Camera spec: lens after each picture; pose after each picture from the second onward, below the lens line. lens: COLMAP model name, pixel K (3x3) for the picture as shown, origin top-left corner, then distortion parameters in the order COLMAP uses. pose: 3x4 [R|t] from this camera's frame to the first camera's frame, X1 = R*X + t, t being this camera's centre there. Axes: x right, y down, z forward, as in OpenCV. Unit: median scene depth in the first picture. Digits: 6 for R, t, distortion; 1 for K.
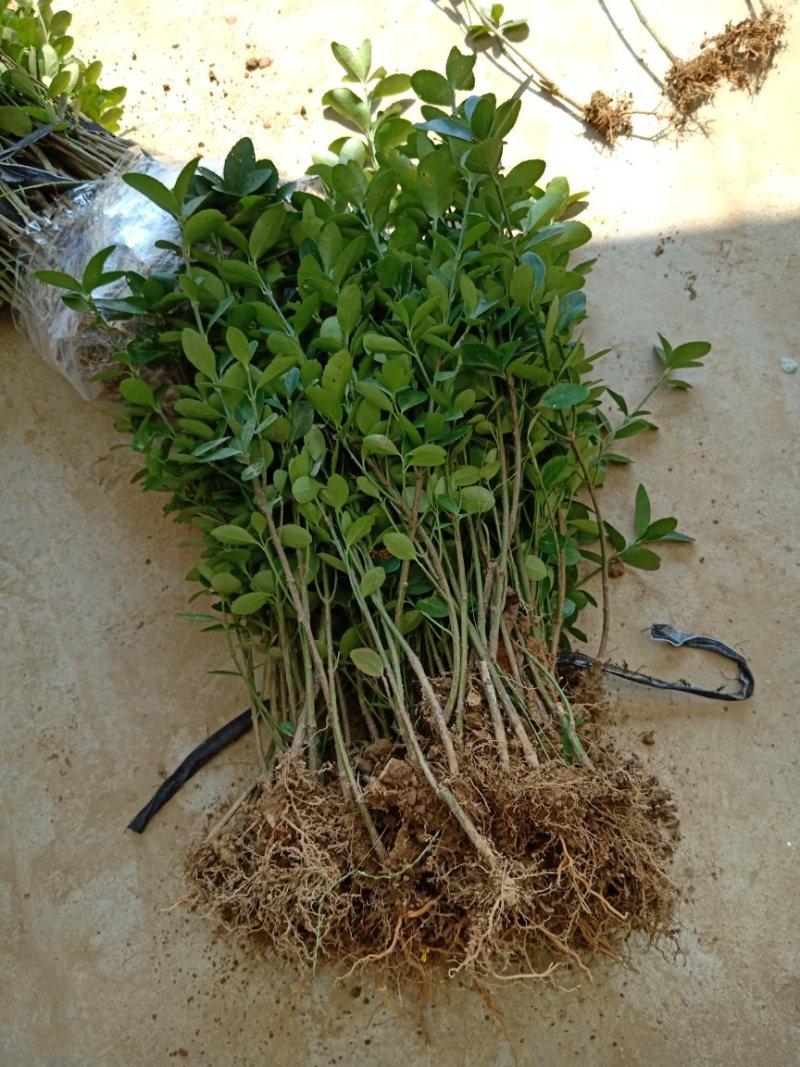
lens RADIAL K [[853.3, 0, 404.5], [0, 853.3, 535.0], [0, 0, 1]] dist [-0.002607, -0.054414]
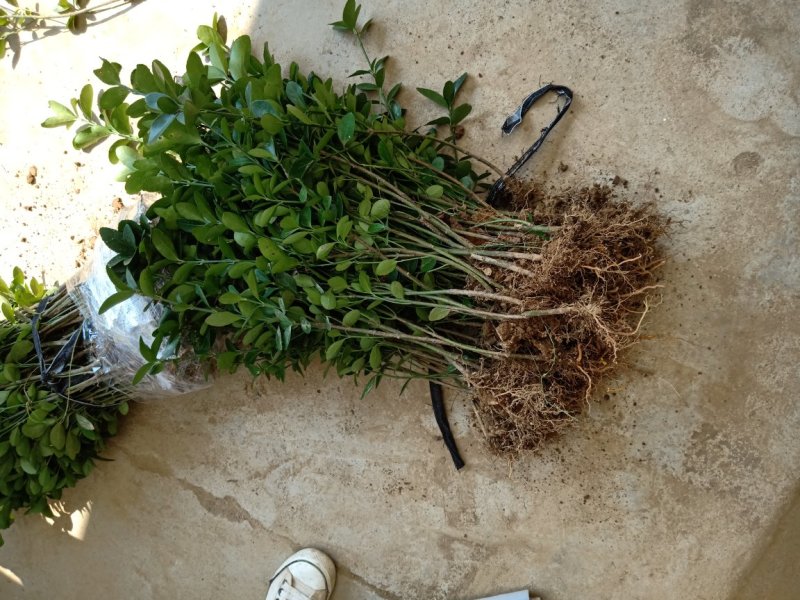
lens RADIAL K [[639.7, 0, 400.0], [0, 639.7, 300.0], [0, 0, 1]] dist [-0.002607, -0.054414]
pose [[0.453701, -0.880021, -0.140425, 0.117902], [0.888593, 0.434808, 0.146095, -0.109590], [-0.067508, -0.191064, 0.979253, -0.207053]]
